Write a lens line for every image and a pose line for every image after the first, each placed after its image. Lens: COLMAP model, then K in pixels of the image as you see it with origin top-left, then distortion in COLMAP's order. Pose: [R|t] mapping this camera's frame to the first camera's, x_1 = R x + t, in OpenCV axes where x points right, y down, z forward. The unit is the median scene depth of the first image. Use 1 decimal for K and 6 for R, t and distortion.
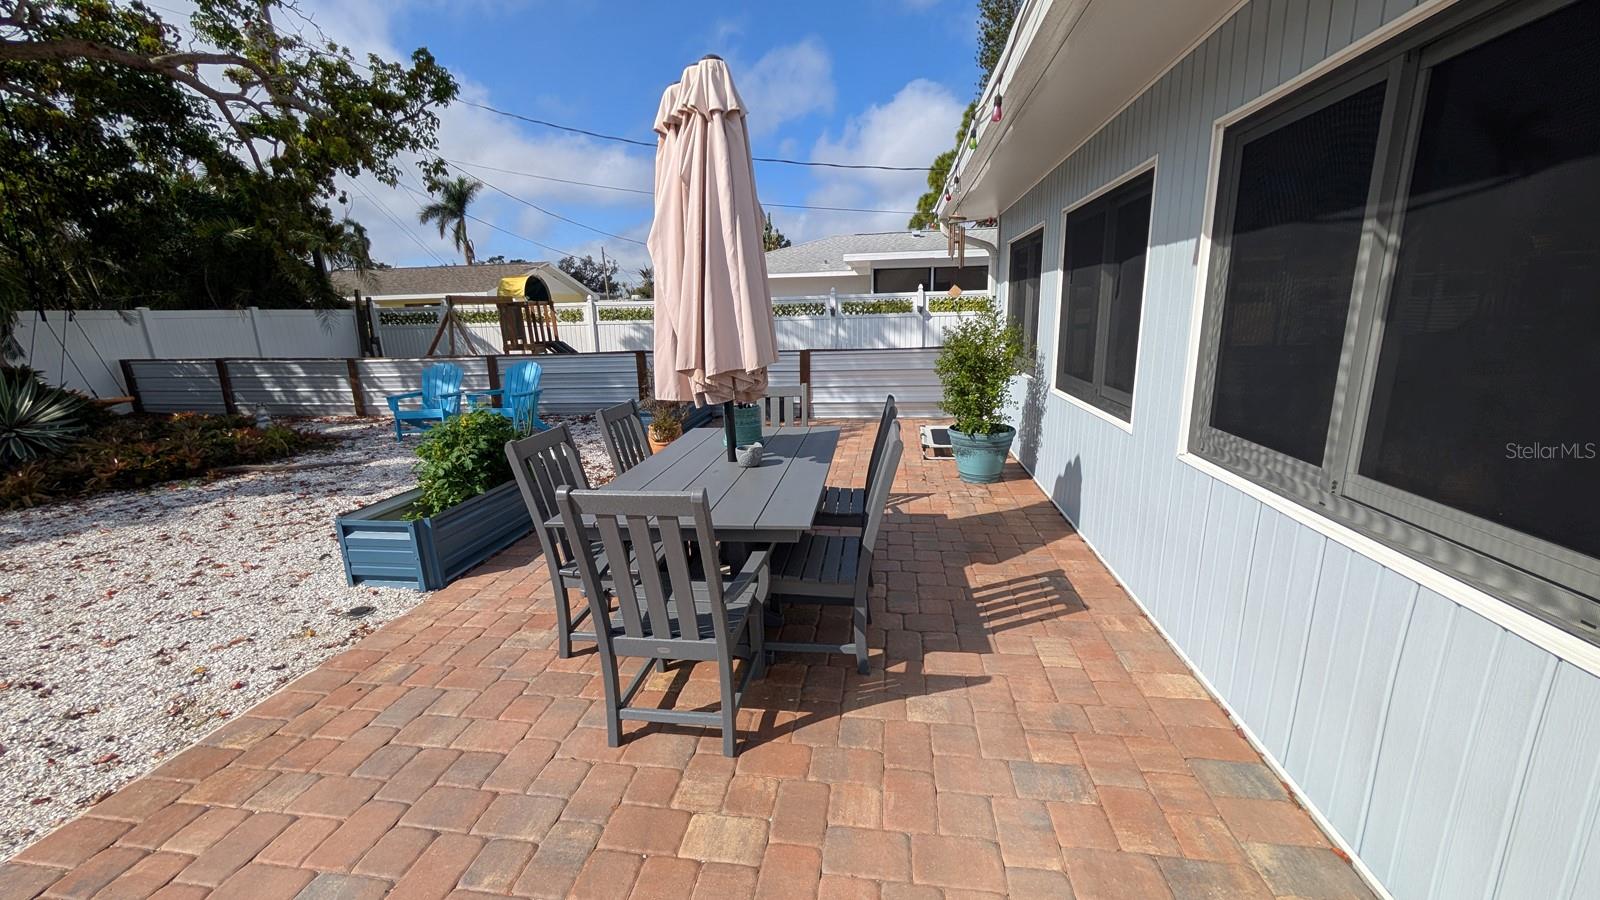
lens RADIAL K [[603.0, 0, 820.0], [0, 603.0, 449.7], [0, 0, 1]] dist [0.001050, -0.000270]
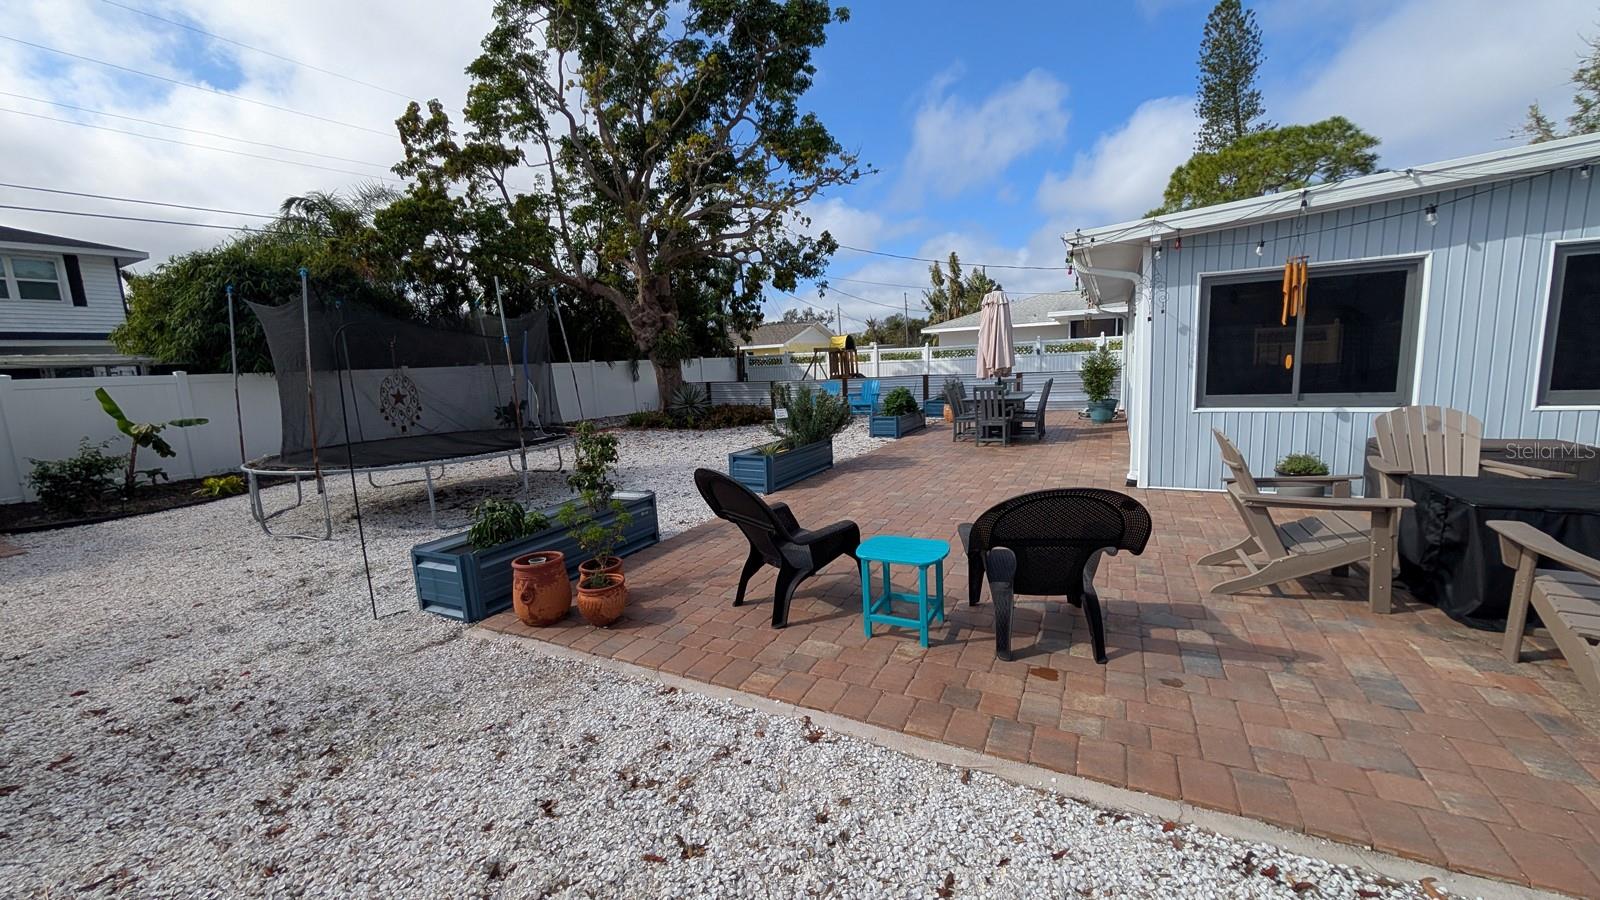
lens RADIAL K [[603.0, 0, 794.0], [0, 603.0, 450.0], [0, 0, 1]] dist [0.001050, -0.000270]
pose [[0.926943, 0.036518, -0.373421, 0.024464], [-0.059424, 0.996979, -0.050009, 0.121410], [0.370467, 0.068546, 0.926313, -0.573424]]
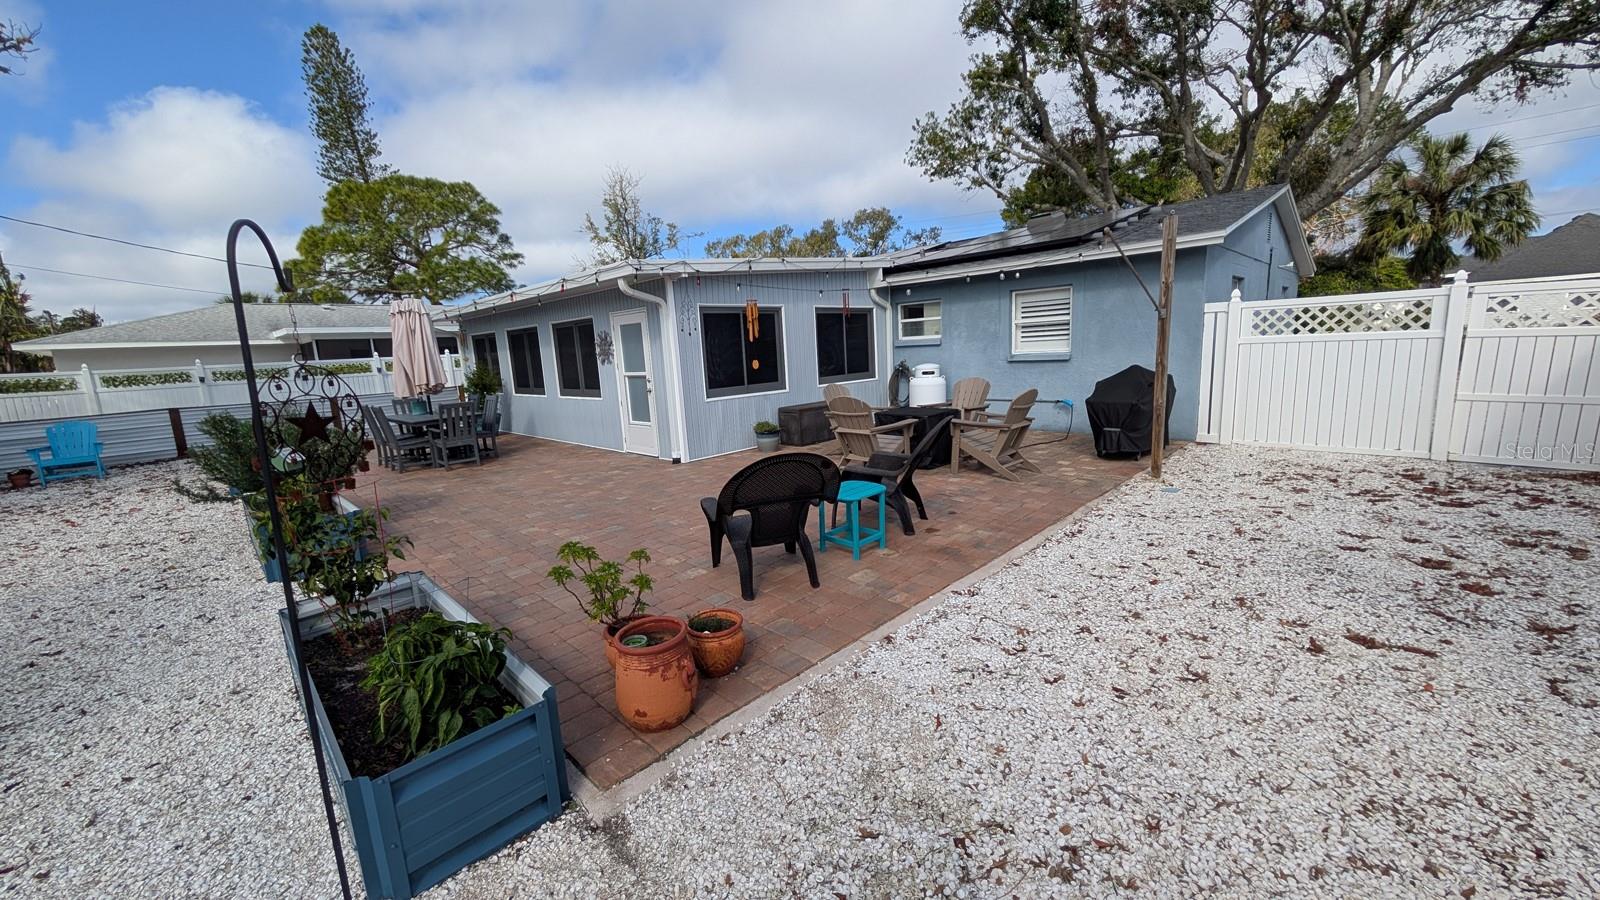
lens RADIAL K [[603.0, 0, 796.6], [0, 603.0, 447.4], [0, 0, 1]] dist [0.001050, -0.000270]
pose [[0.632725, -0.135504, 0.762429, -0.287789], [0.203935, 0.978973, 0.004748, 0.116361], [-0.747041, 0.152482, 0.647055, -0.522499]]
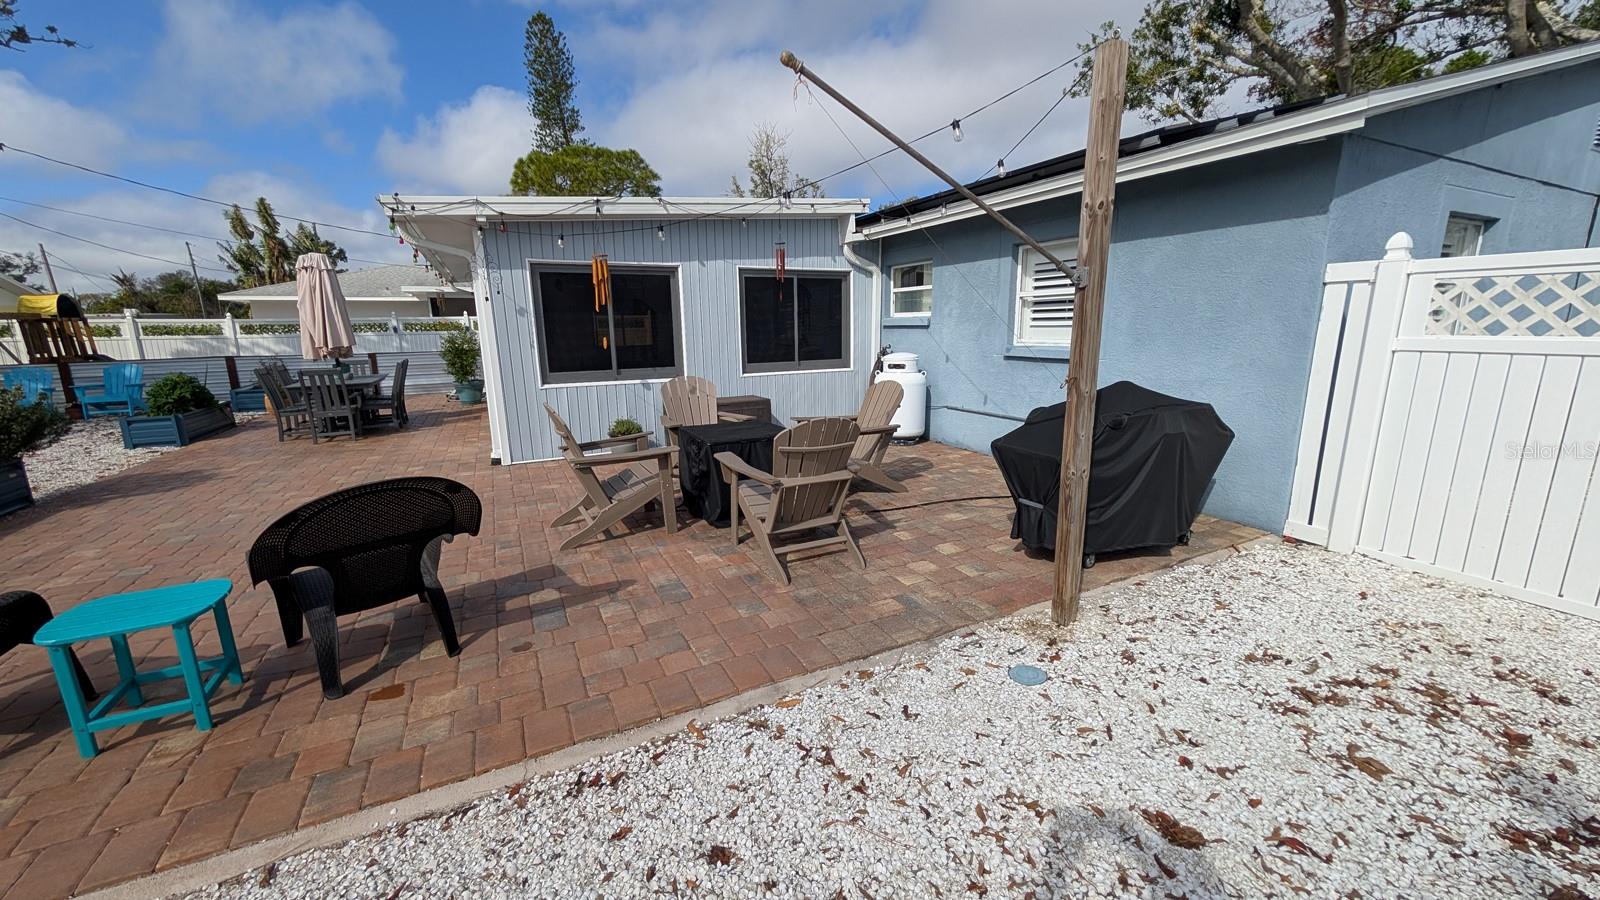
lens RADIAL K [[603.0, 0, 795.3], [0, 603.0, 447.2], [0, 0, 1]] dist [0.001050, -0.000270]
pose [[0.847427, -0.094497, 0.522435, 0.045982], [0.109759, 0.993957, 0.001749, 0.121715], [-0.519443, 0.055860, 0.852677, -0.568140]]
